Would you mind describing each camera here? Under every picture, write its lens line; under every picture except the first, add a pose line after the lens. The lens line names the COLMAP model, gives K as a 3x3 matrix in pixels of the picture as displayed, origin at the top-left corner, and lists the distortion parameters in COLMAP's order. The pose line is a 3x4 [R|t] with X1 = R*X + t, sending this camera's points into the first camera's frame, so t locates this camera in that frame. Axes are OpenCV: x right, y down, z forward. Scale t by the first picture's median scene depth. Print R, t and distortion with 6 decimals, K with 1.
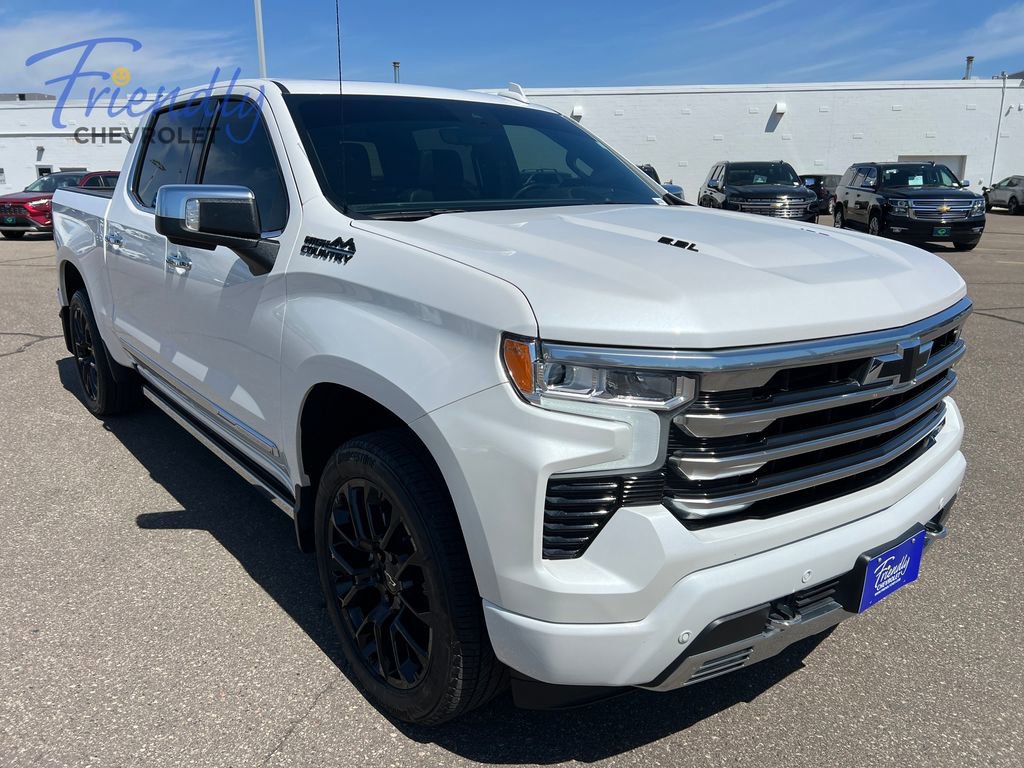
lens RADIAL K [[771.3, 0, 515.1], [0, 771.3, 388.4], [0, 0, 1]] dist [0.072188, -0.086948]
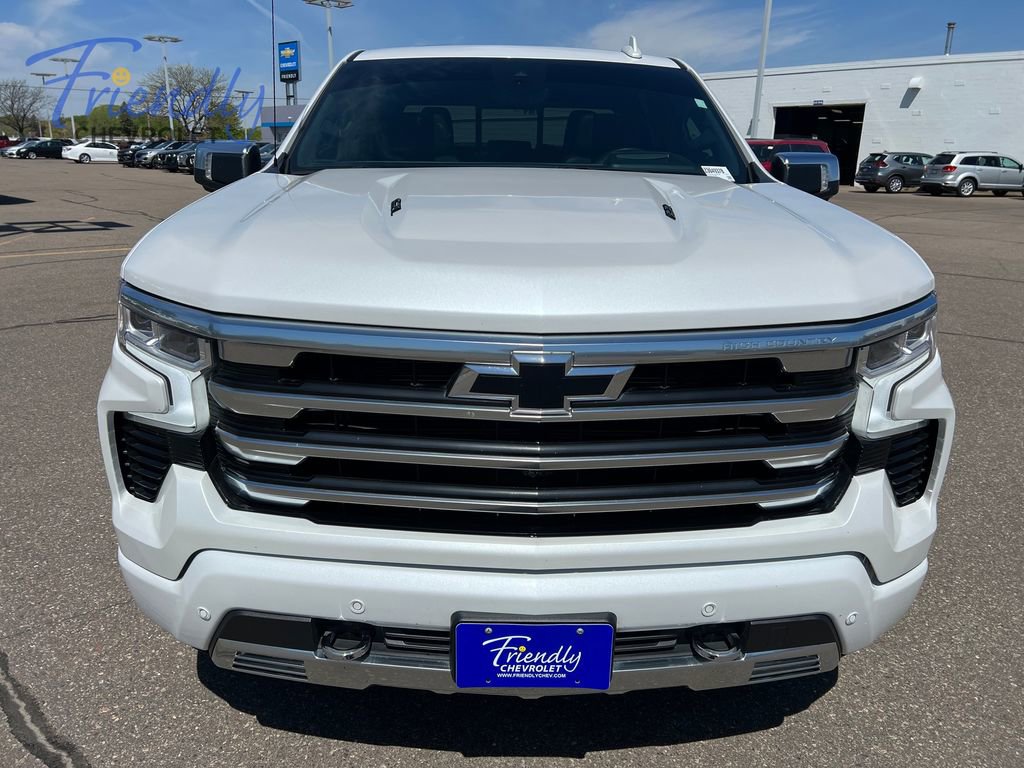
lens RADIAL K [[771.3, 0, 515.1], [0, 771.3, 388.4], [0, 0, 1]] dist [0.072188, -0.086948]
pose [[0.789517, 0.190115, -0.583541, 0.969579], [-0.174870, 0.981084, 0.083038, -0.090746], [0.588289, 0.036484, 0.807827, 0.421272]]
